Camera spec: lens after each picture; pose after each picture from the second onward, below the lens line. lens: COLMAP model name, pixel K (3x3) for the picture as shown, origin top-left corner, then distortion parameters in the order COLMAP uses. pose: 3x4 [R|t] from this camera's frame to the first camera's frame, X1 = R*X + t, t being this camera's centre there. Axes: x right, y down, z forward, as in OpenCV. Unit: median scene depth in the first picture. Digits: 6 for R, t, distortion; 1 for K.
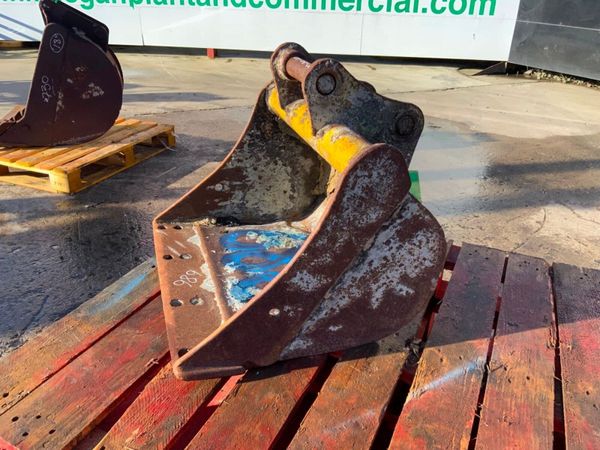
lens RADIAL K [[498.4, 0, 298.6], [0, 498.4, 227.6], [0, 0, 1]] dist [0.068178, -0.130271]
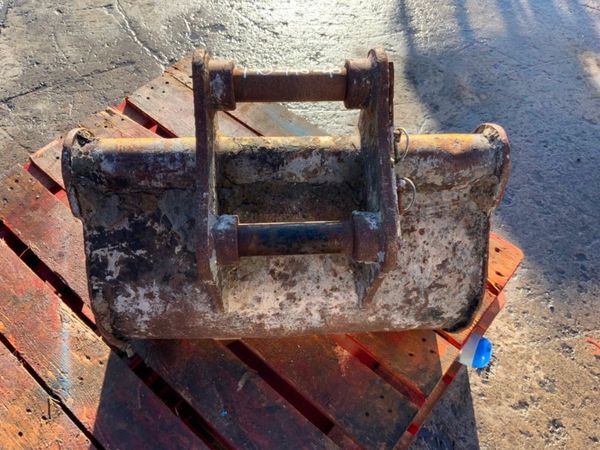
lens RADIAL K [[498.4, 0, 300.2], [0, 498.4, 229.4], [0, 0, 1]] dist [0.068178, -0.130271]
pose [[-0.262301, 0.779323, -0.569081, 0.529746], [-0.471319, 0.411139, 0.780271, -0.760586], [0.842055, 0.472885, 0.259468, 0.975718]]
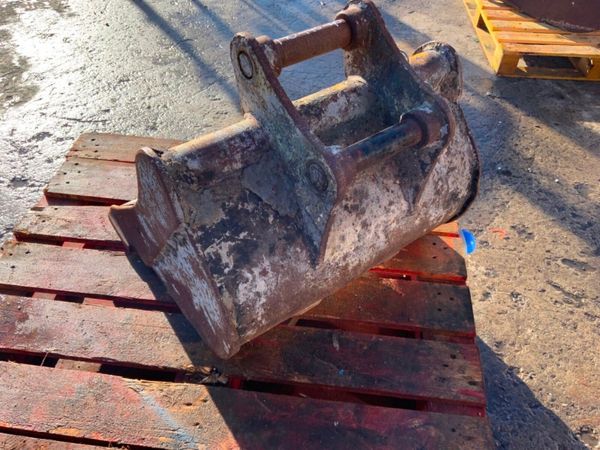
lens RADIAL K [[498.4, 0, 298.3], [0, 498.4, 226.9], [0, 0, 1]] dist [0.068178, -0.130271]
pose [[0.315061, 0.663544, -0.678561, 0.741398], [-0.439204, 0.735746, 0.515537, -0.512380], [0.841330, 0.135601, 0.523236, 0.653482]]
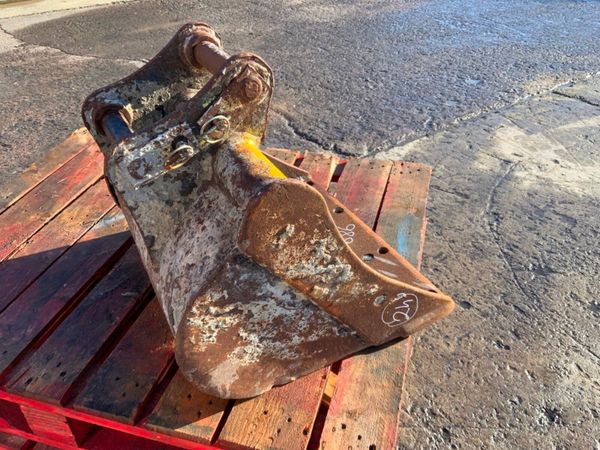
lens RADIAL K [[498.4, 0, 294.8], [0, 498.4, 226.9], [0, 0, 1]] dist [0.068178, -0.130271]
pose [[-0.988005, 0.082259, -0.130685, 0.022322], [-0.076116, 0.476919, 0.875645, -0.938291], [0.134356, 0.875090, -0.464937, 1.692461]]
